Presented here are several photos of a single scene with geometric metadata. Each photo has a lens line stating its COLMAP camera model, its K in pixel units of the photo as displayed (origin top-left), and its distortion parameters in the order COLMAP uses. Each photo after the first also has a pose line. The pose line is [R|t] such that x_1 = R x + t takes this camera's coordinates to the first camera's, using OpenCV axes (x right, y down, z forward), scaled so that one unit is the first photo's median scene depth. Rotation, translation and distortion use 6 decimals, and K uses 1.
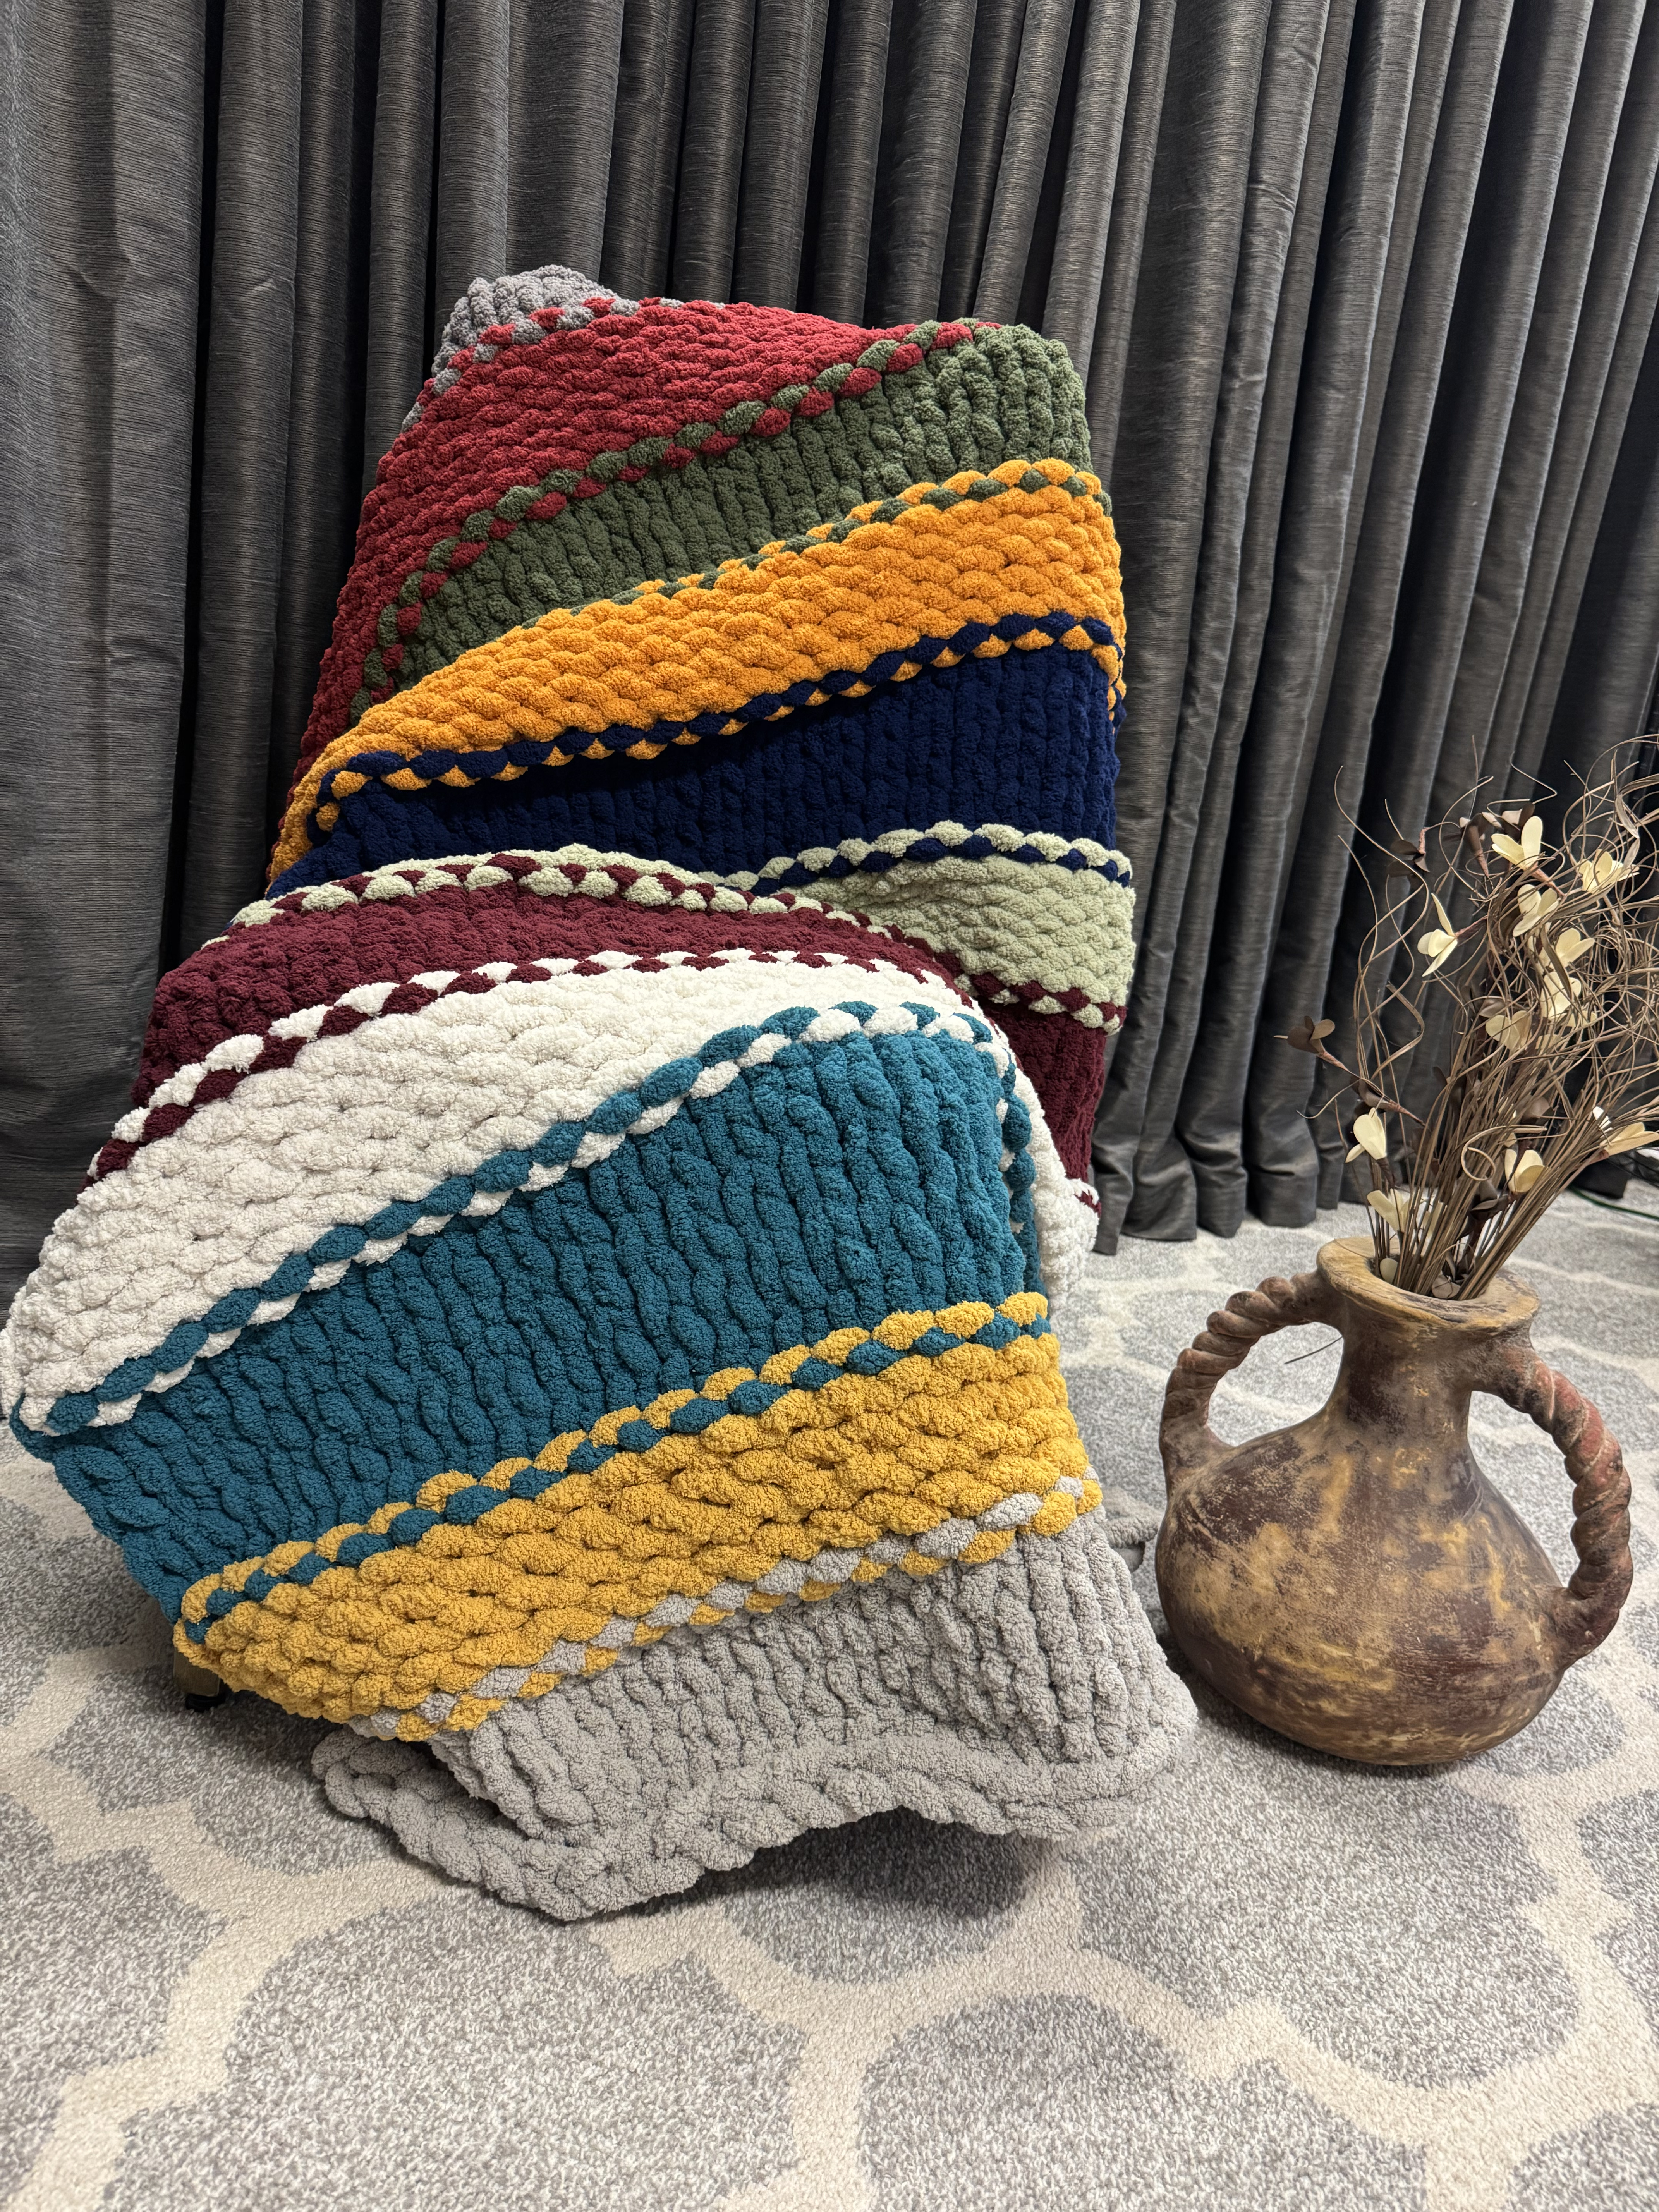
lens RADIAL K [[1545.5, 0, 819.7], [0, 1545.5, 1104.4], [0, 0, 1]] dist [-0.014586, 0.005250]
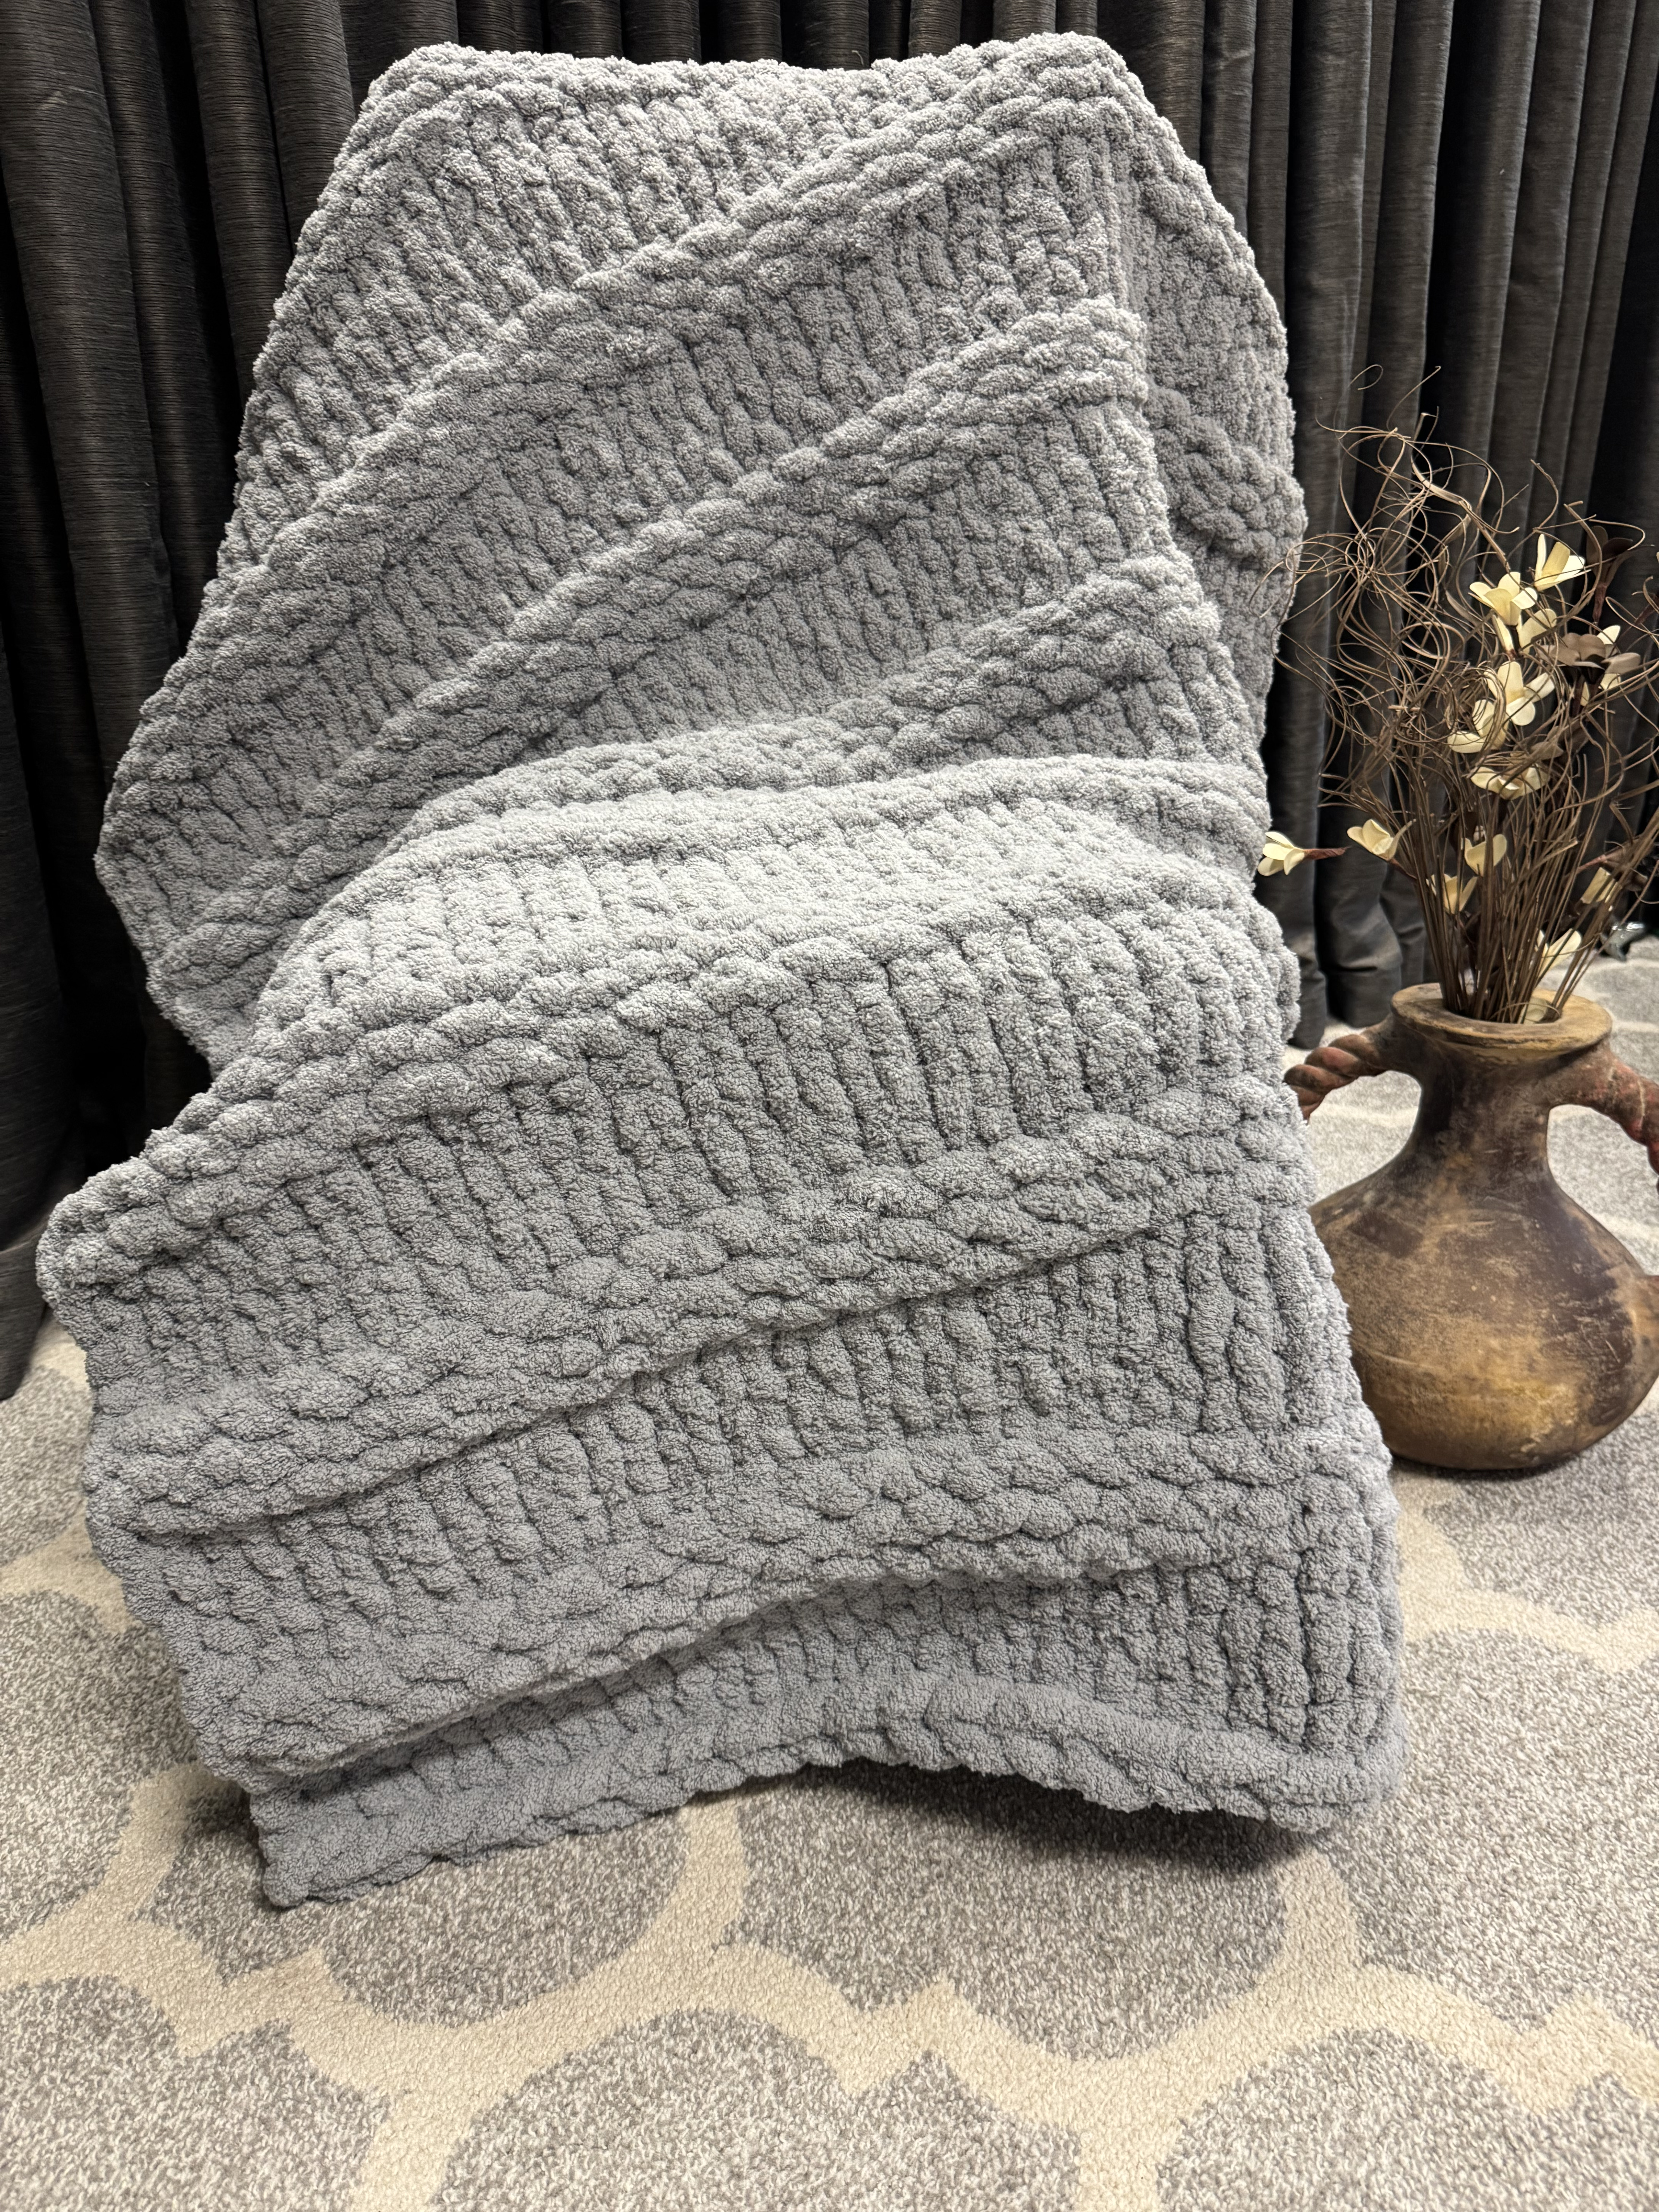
lens RADIAL K [[1545.5, 0, 843.3], [0, 1545.5, 1103.2], [0, 0, 1]] dist [-0.014586, 0.005250]
pose [[0.988597, -0.150585, 0.000680, -0.049986], [0.149432, 0.981561, 0.119198, -0.080225], [-0.018617, -0.117737, 0.992870, 0.202941]]
